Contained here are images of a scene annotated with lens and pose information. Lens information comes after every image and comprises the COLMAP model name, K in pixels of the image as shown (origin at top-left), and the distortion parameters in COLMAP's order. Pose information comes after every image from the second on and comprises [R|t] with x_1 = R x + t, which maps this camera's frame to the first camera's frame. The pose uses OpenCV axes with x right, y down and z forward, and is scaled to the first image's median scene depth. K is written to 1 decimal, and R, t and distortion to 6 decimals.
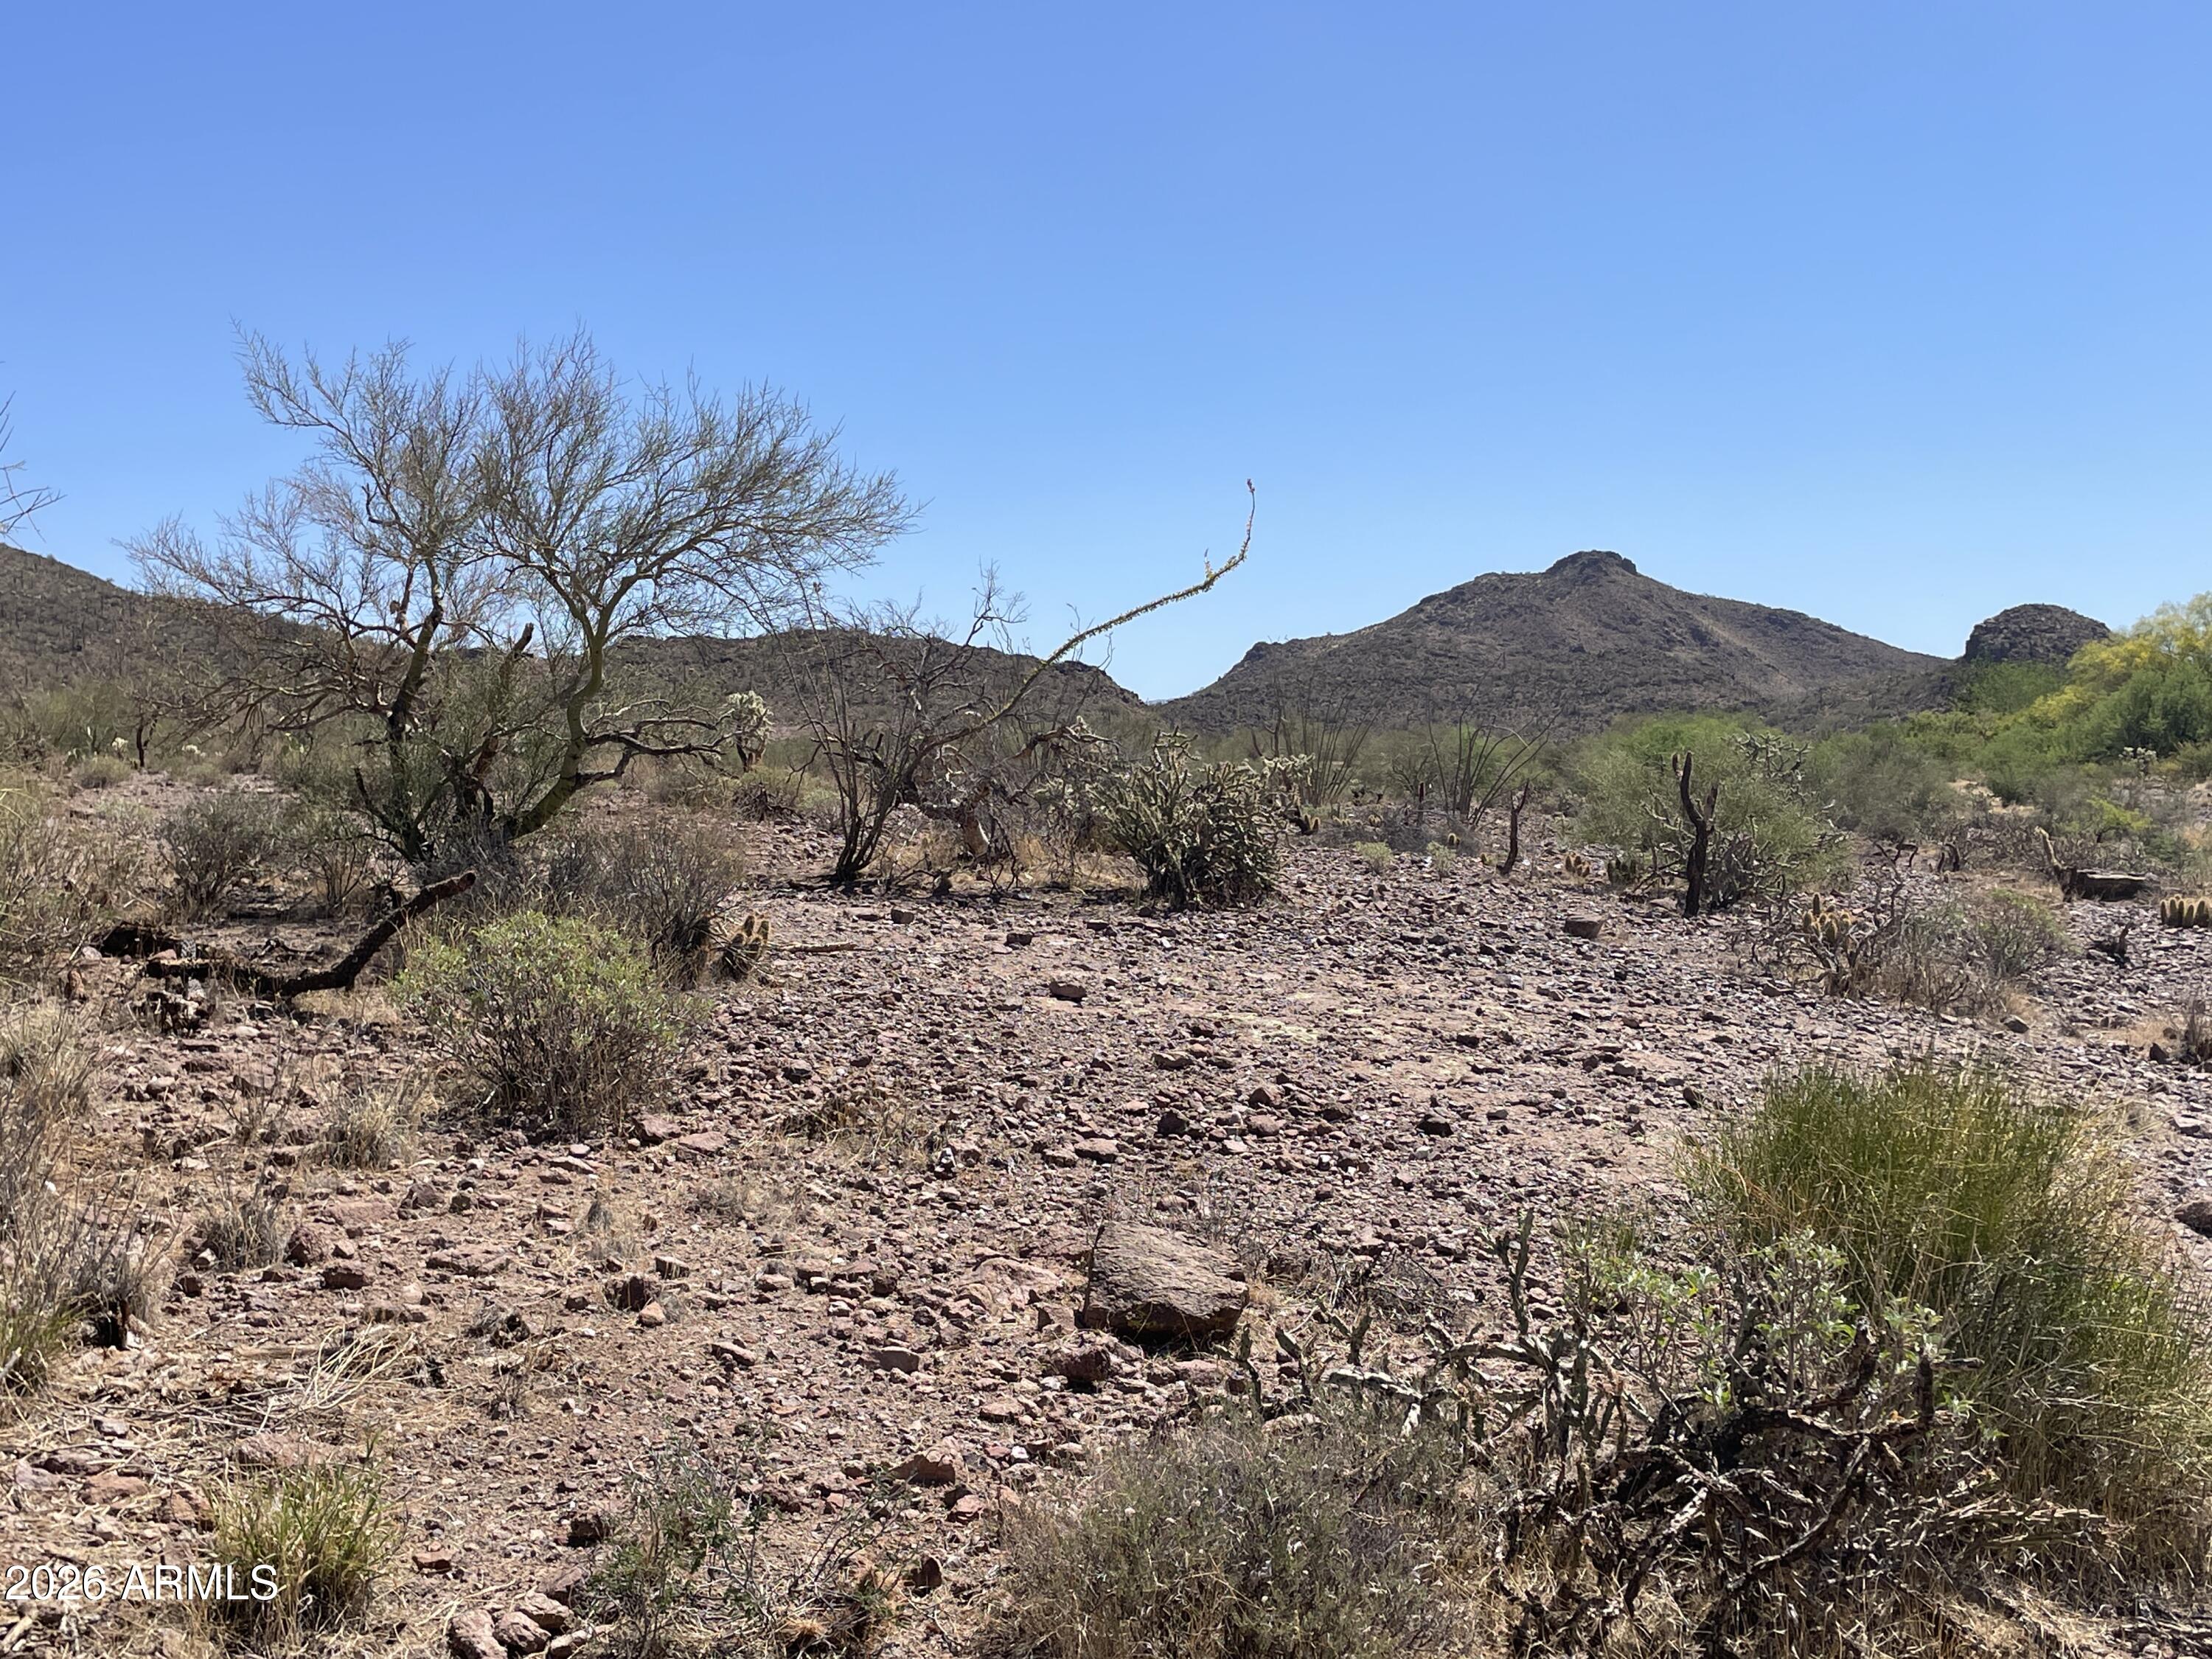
lens RADIAL K [[2550.0, 0, 1106.0], [0, 2550.0, 829.5], [0, 0, 1]] dist [0.107849, -0.193347]
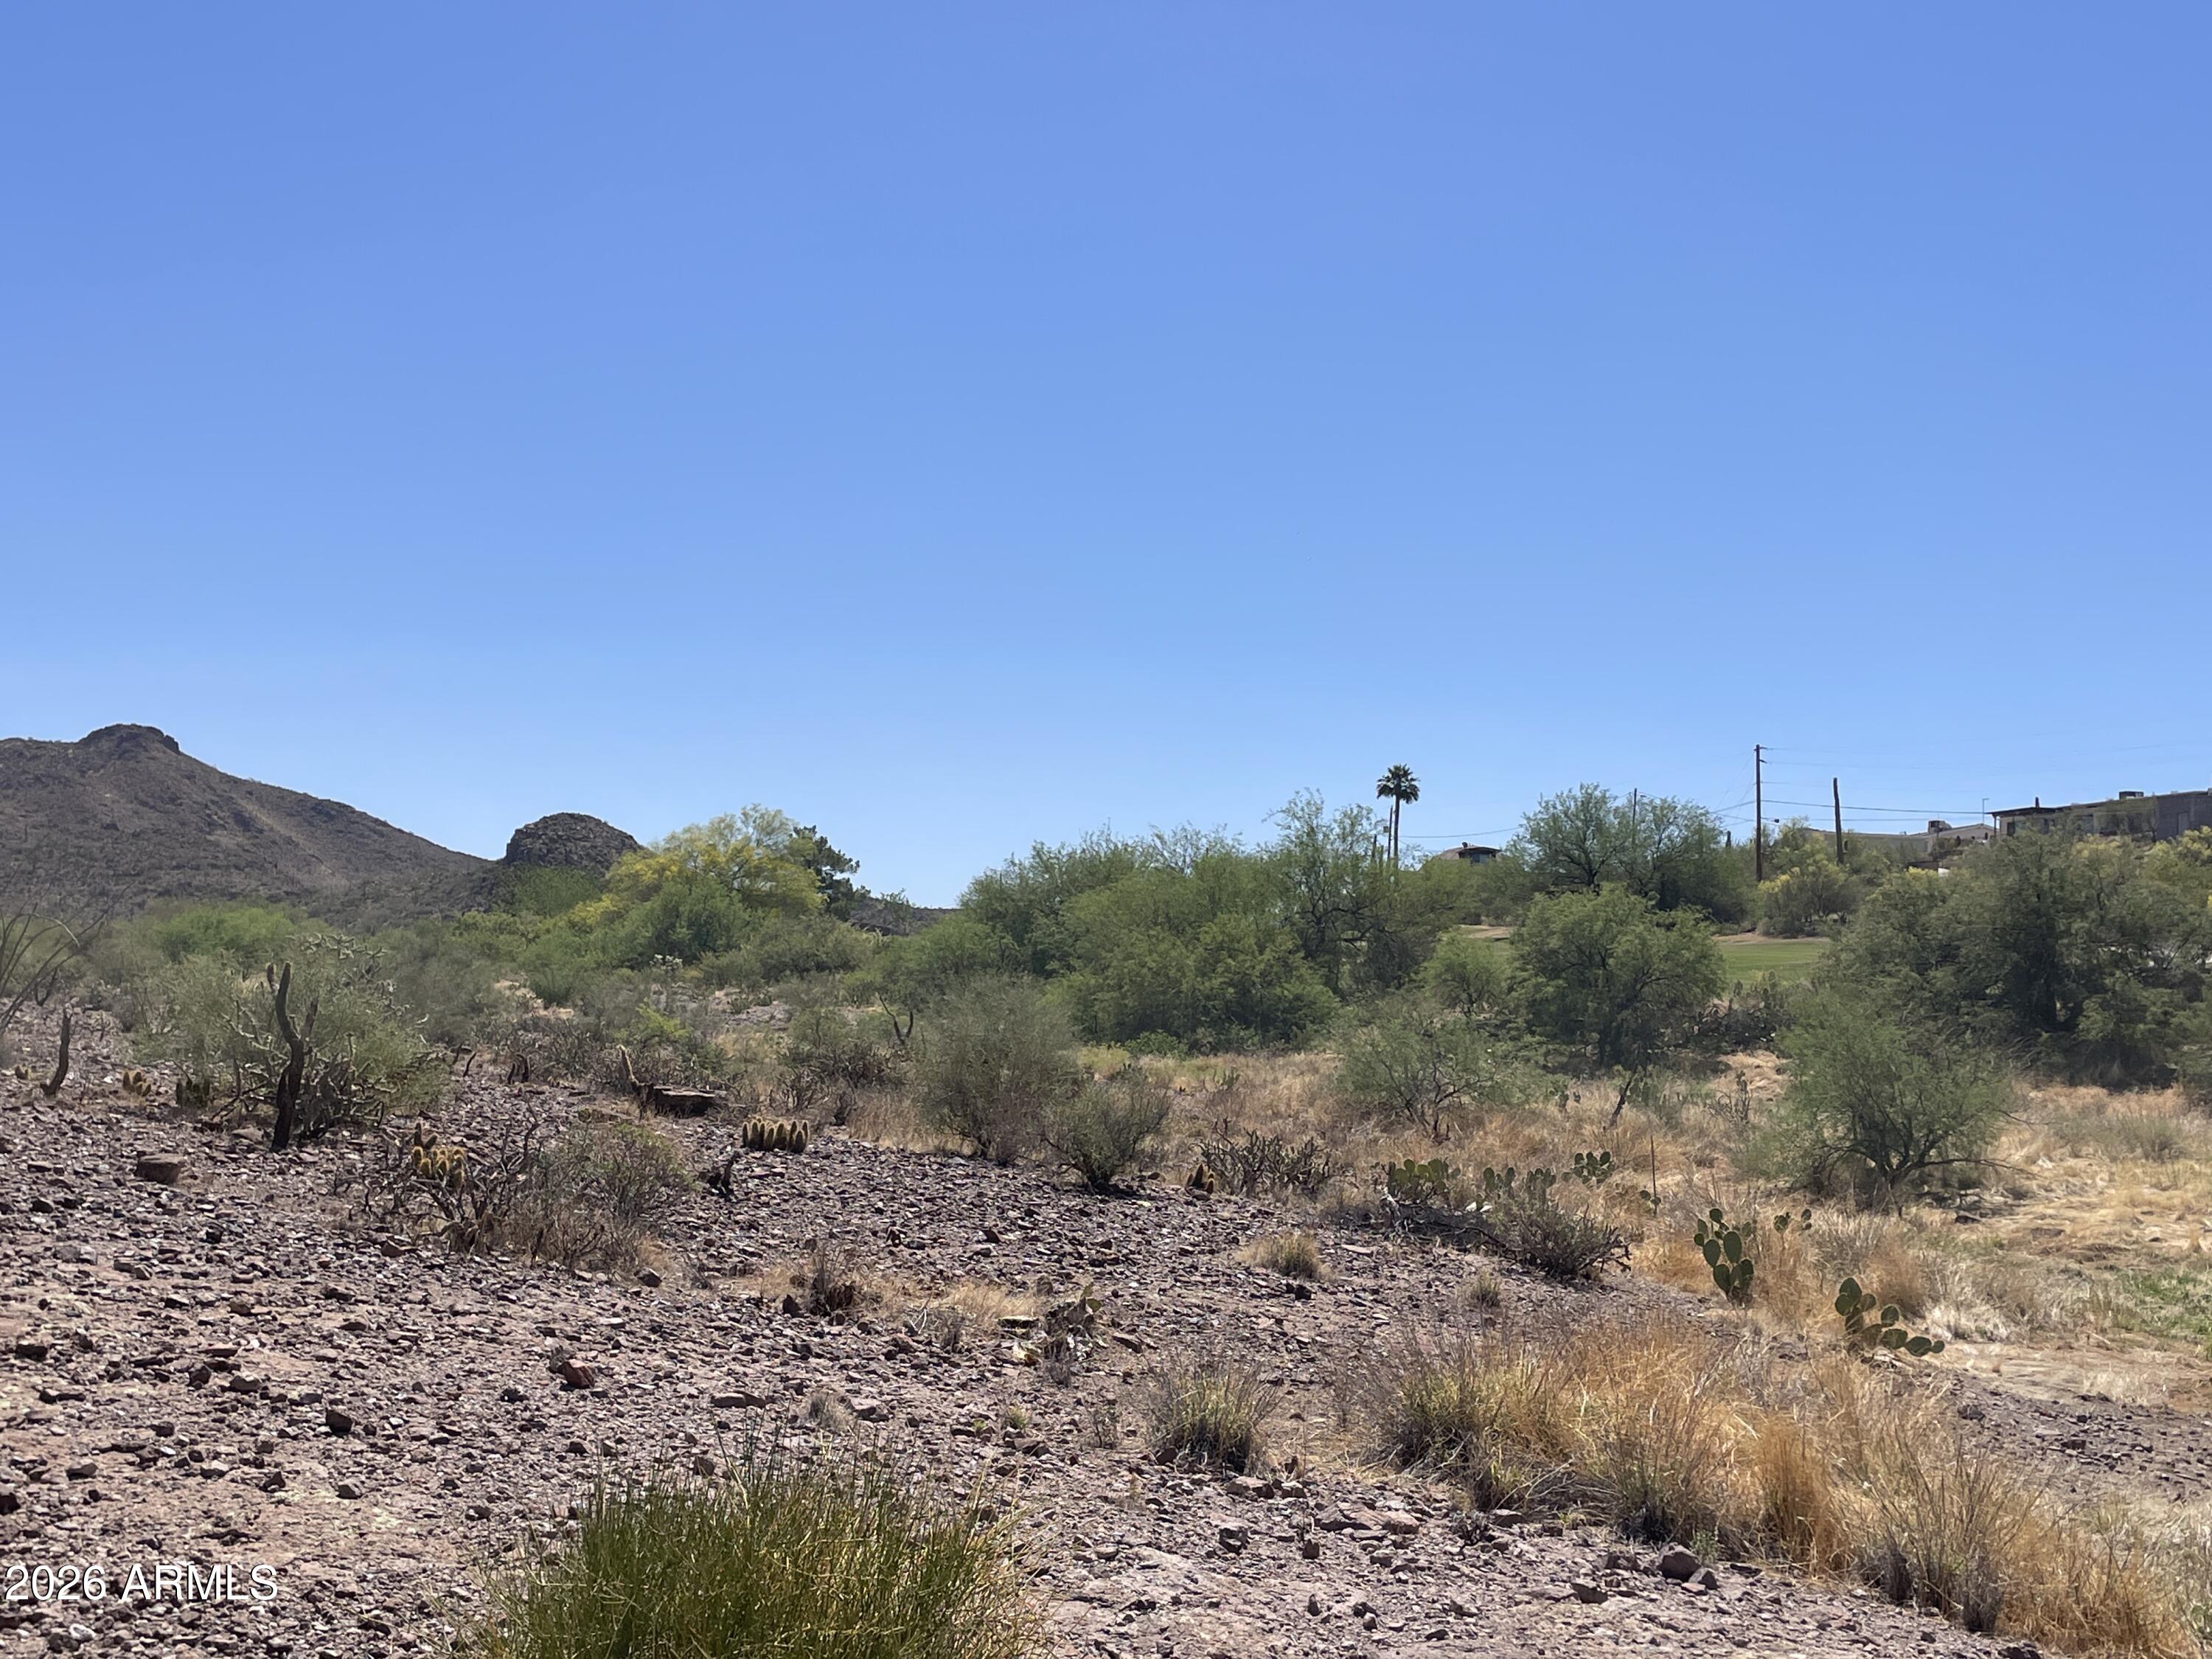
lens RADIAL K [[2550.0, 0, 1106.0], [0, 2550.0, 829.5], [0, 0, 1]] dist [0.107849, -0.193347]
pose [[0.850502, 0.065940, 0.521821, 0.000679], [-0.026297, 0.996201, -0.083024, -0.012820], [-0.525313, 0.056889, 0.849005, 0.123912]]
